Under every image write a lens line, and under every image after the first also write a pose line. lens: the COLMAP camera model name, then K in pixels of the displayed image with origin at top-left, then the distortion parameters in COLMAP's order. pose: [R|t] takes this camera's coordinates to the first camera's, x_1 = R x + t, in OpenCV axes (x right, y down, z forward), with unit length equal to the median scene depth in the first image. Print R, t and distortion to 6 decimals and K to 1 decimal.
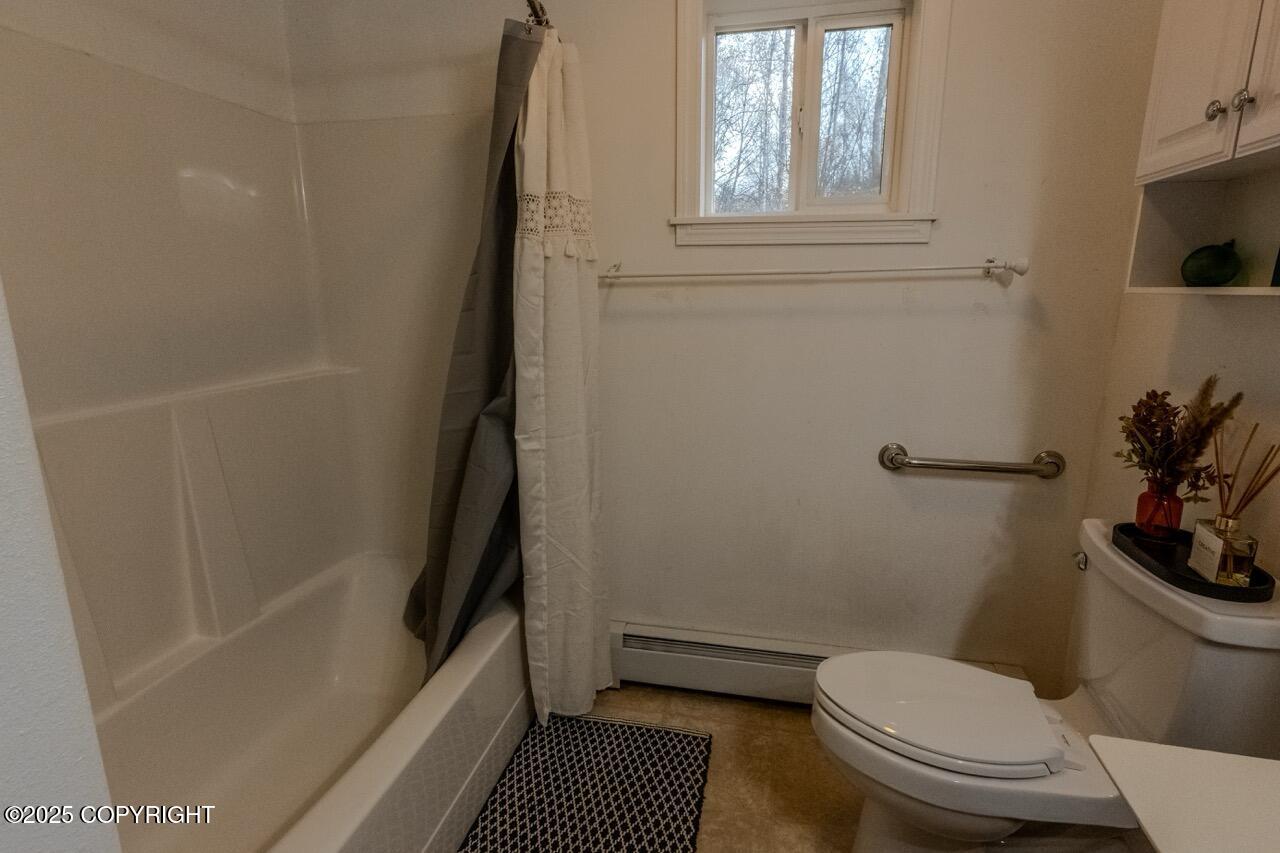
lens RADIAL K [[631.6, 0, 636.5], [0, 631.6, 427.9], [0, 0, 1]] dist [-0.003445, 0.001714]
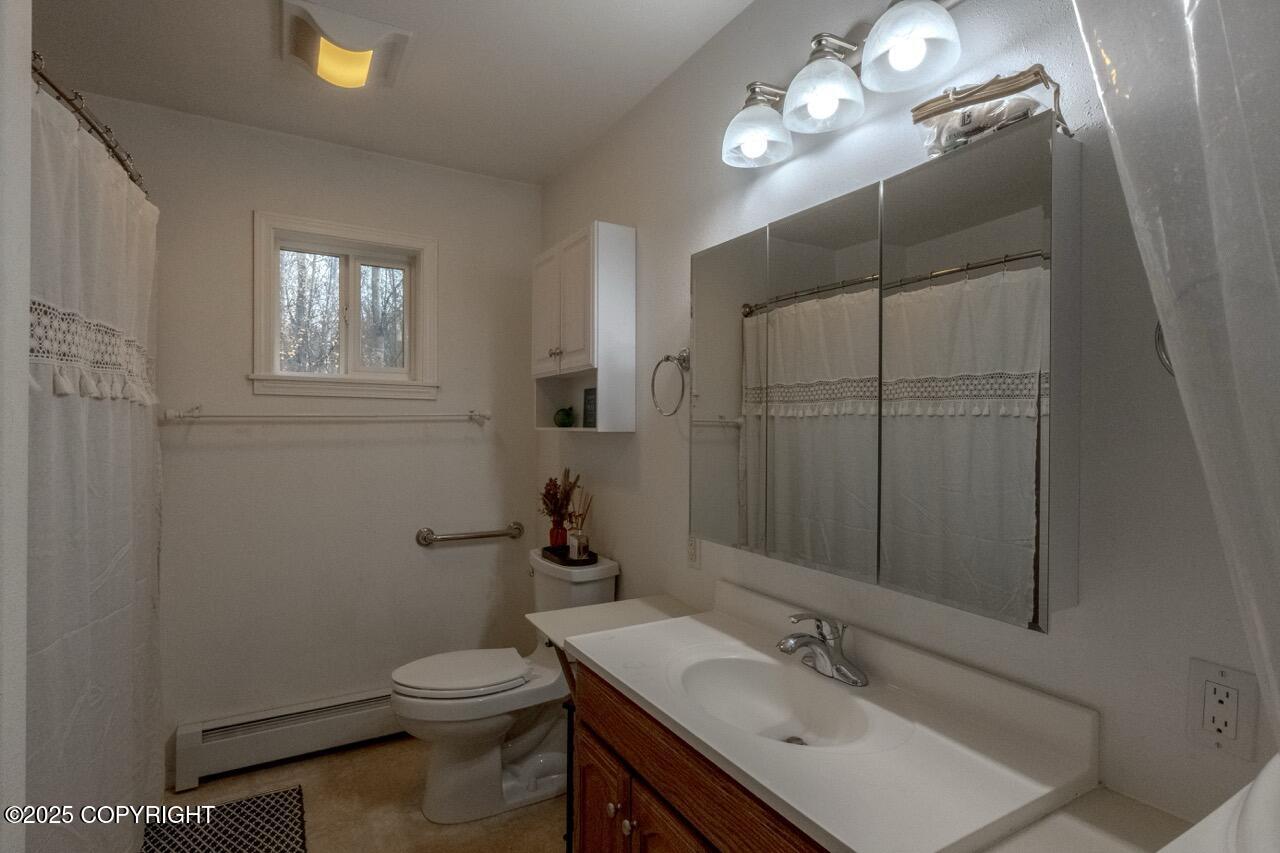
lens RADIAL K [[631.6, 0, 636.5], [0, 631.6, 427.9], [0, 0, 1]] dist [-0.003445, 0.001714]
pose [[0.738214, 0.005955, 0.674540, -0.255742], [0.136934, 0.977818, -0.158493, 0.107190], [-0.660522, 0.209369, 0.721024, -0.505184]]
